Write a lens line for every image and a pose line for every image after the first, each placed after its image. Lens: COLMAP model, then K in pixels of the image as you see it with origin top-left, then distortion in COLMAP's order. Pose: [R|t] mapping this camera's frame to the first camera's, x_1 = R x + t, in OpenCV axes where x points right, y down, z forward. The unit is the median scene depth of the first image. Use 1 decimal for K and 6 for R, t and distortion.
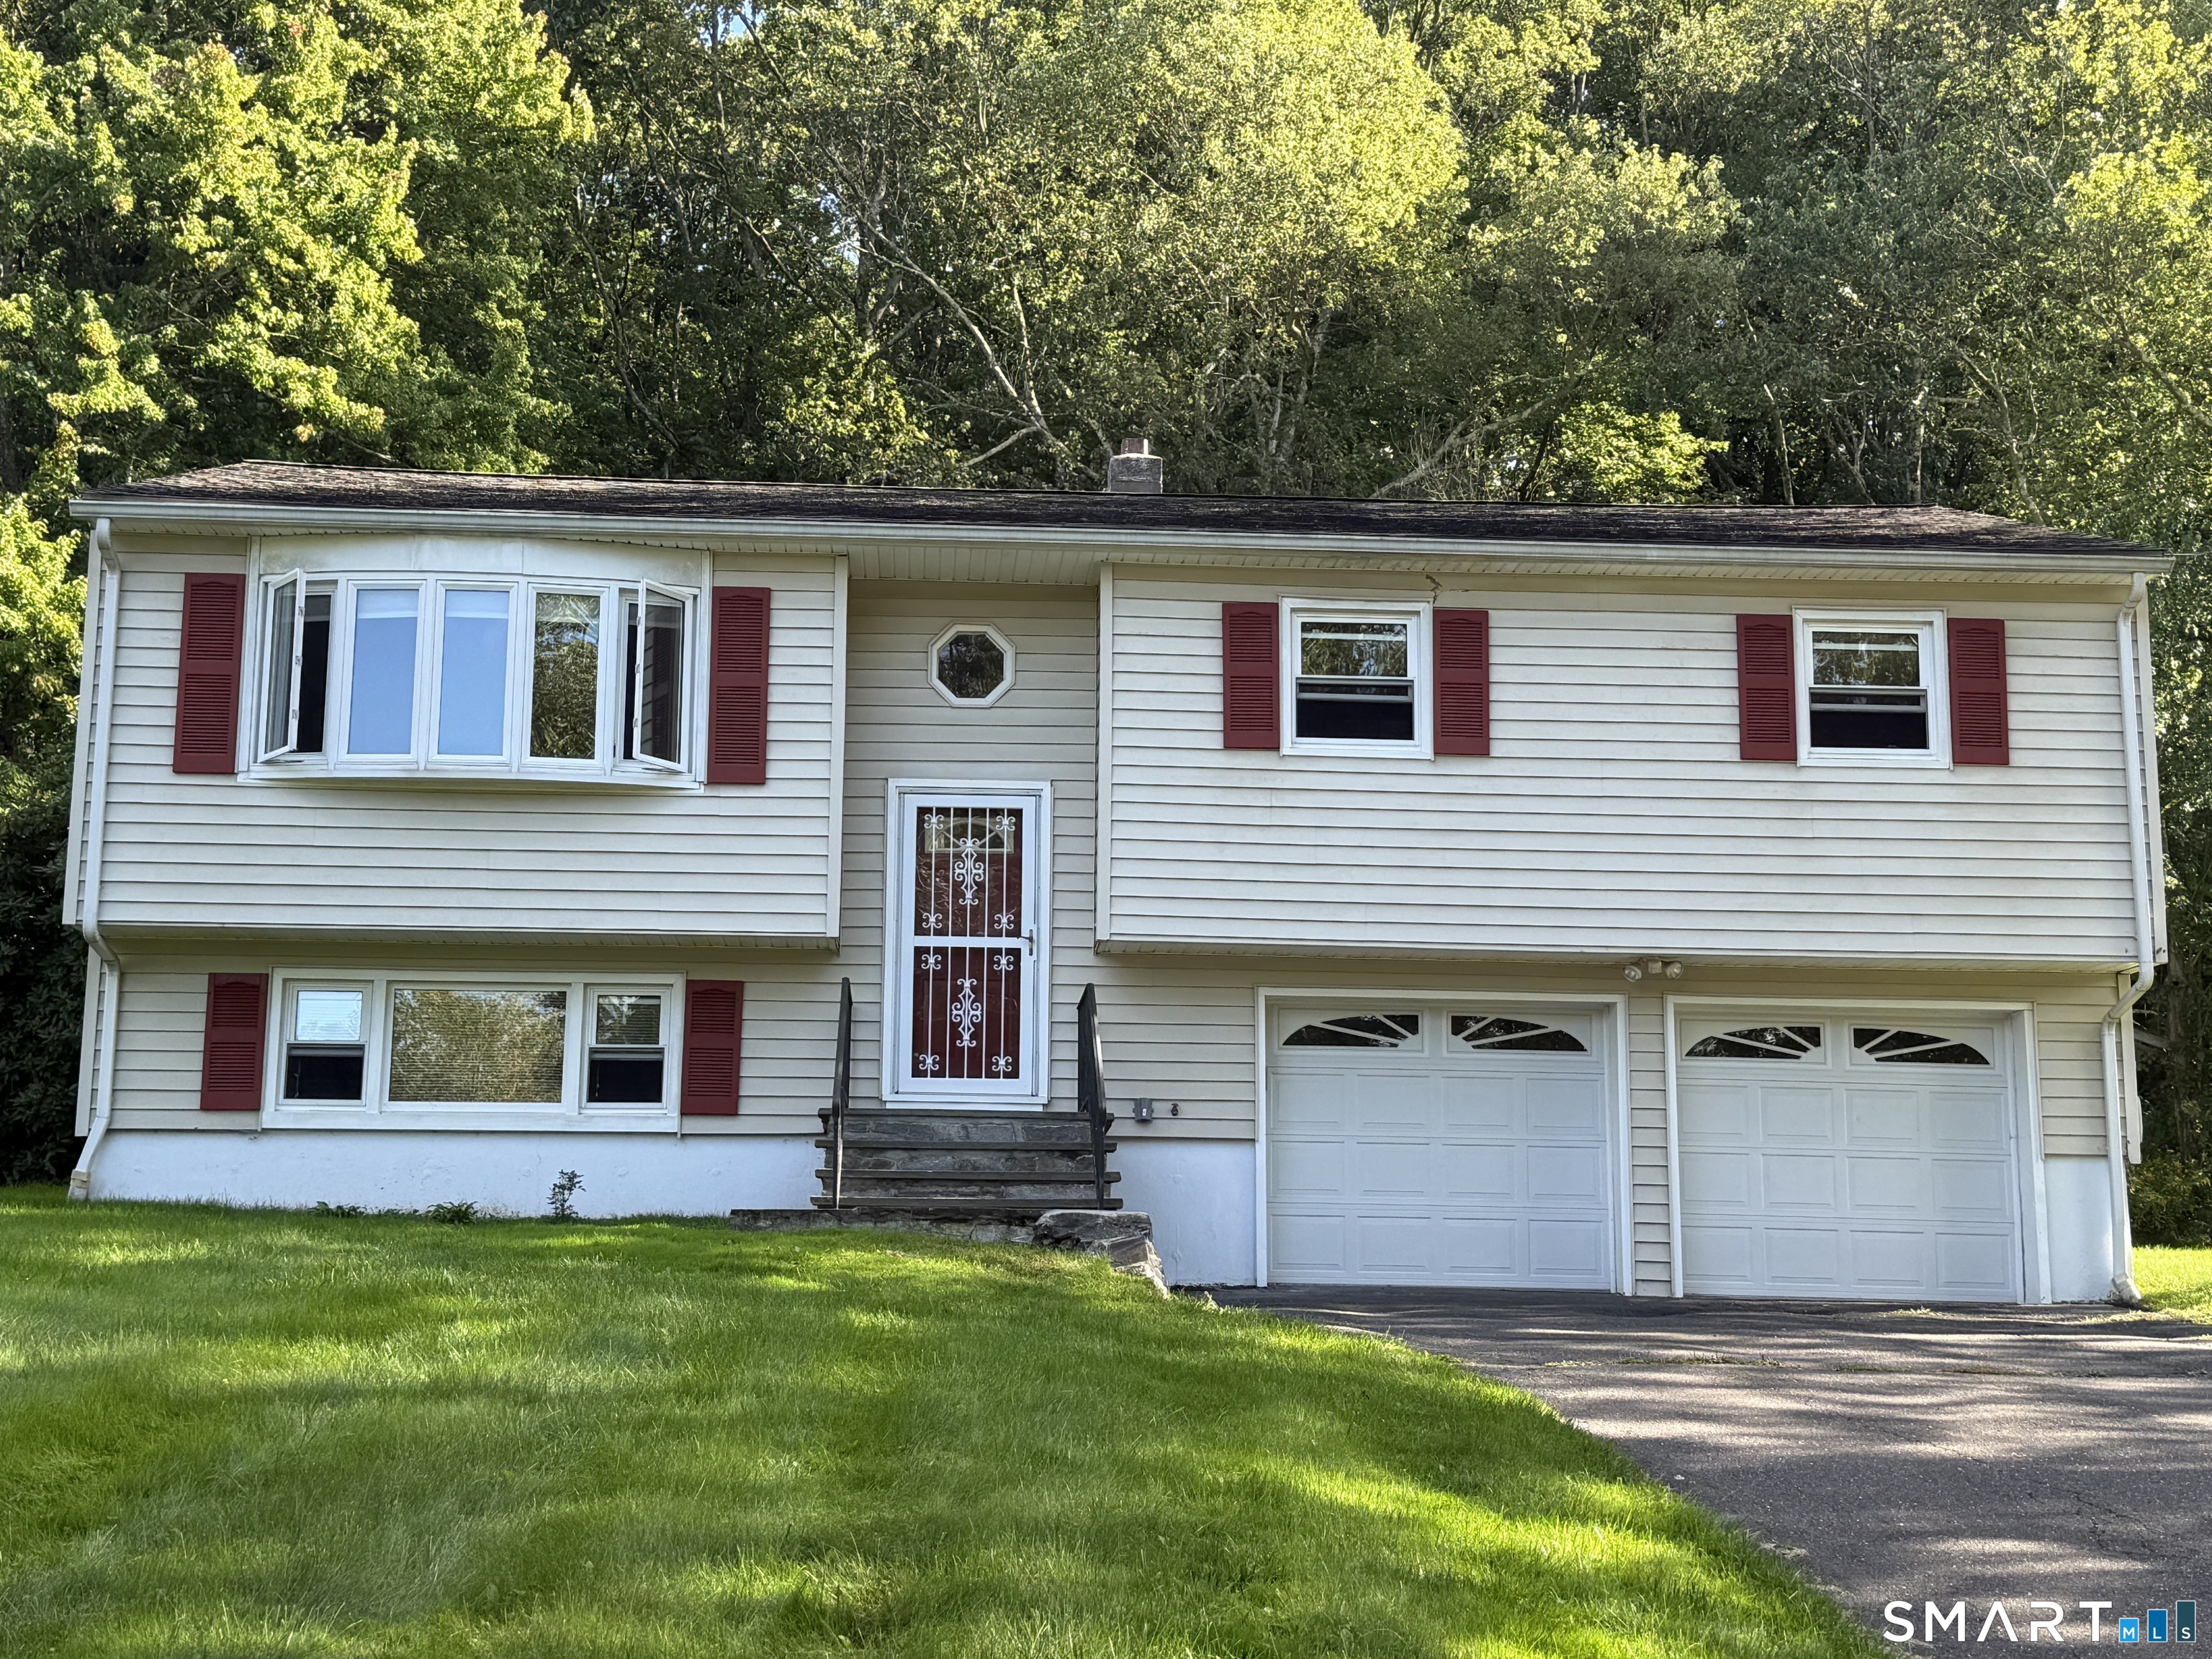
lens RADIAL K [[2881.8, 0, 1109.5], [0, 2881.8, 840.6], [0, 0, 1]] dist [0.154476, -0.269371]
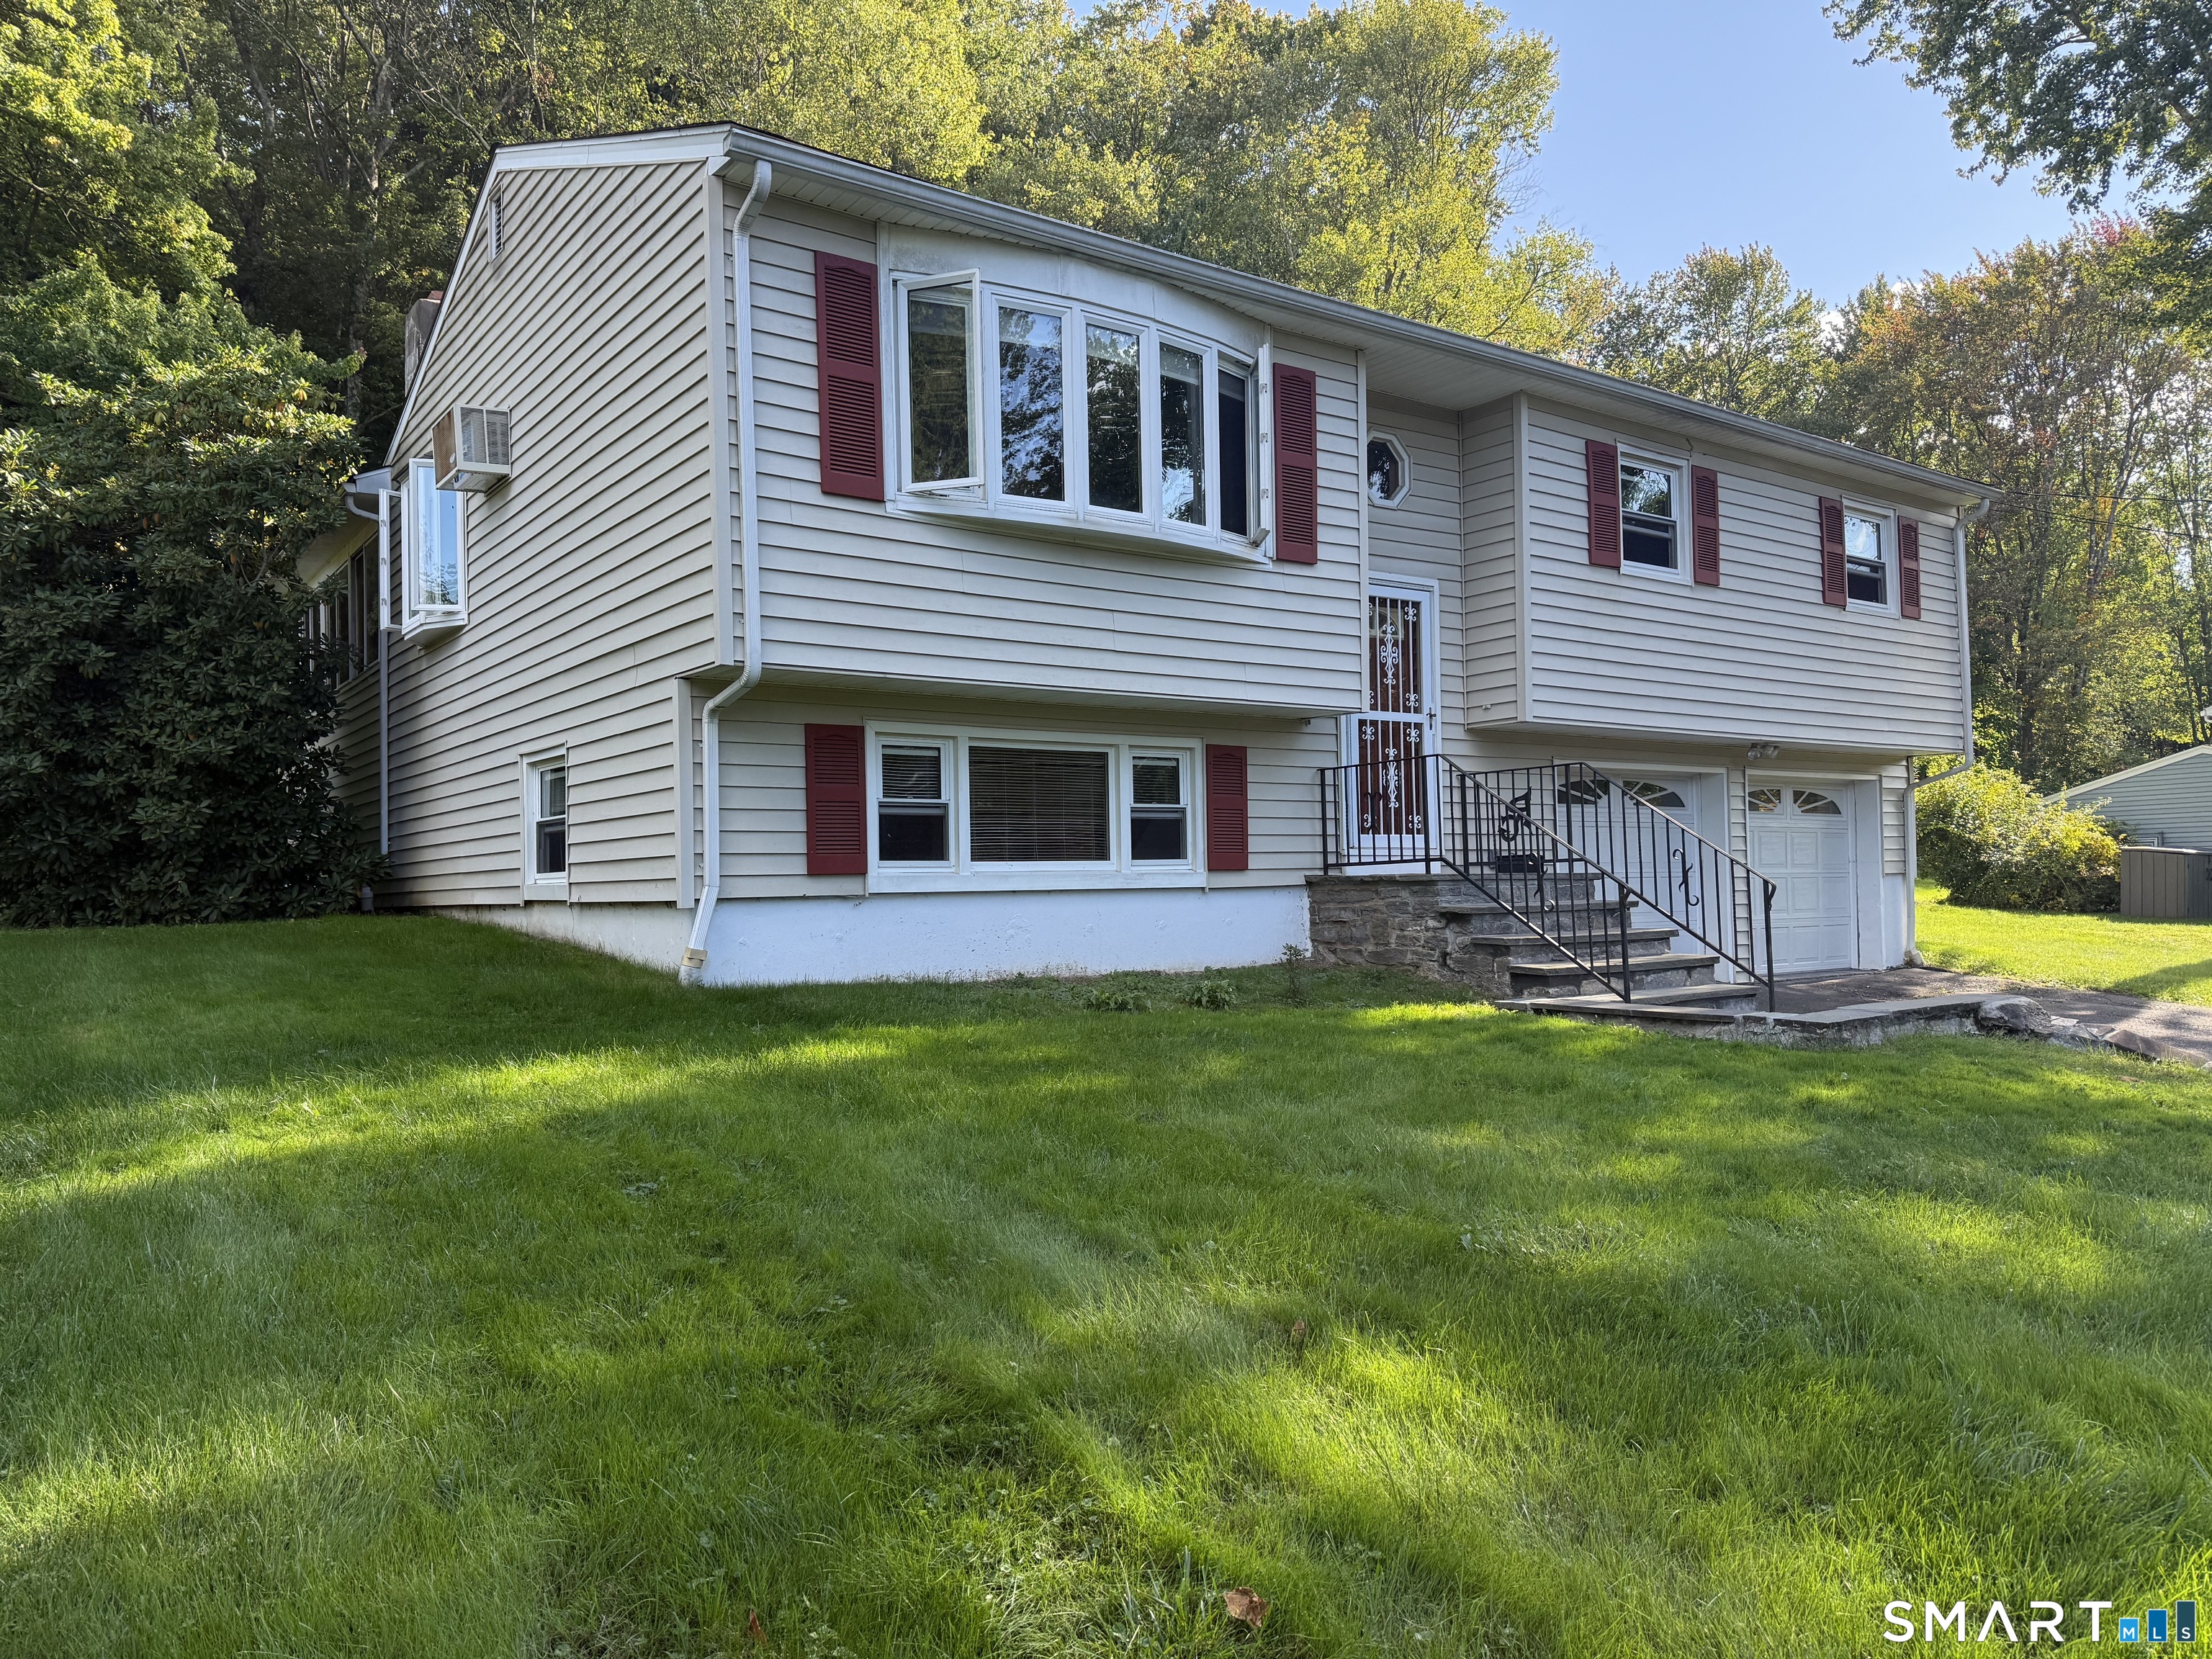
lens RADIAL K [[1524.7, 0, 1093.0], [0, 1524.7, 850.2], [0, 0, 1]] dist [0.105712, -0.129955]
pose [[0.846393, -0.012448, 0.532413, -0.477657], [-0.072222, 0.987808, 0.137910, 0.012147], [-0.527639, -0.155178, 0.835175, 0.543065]]
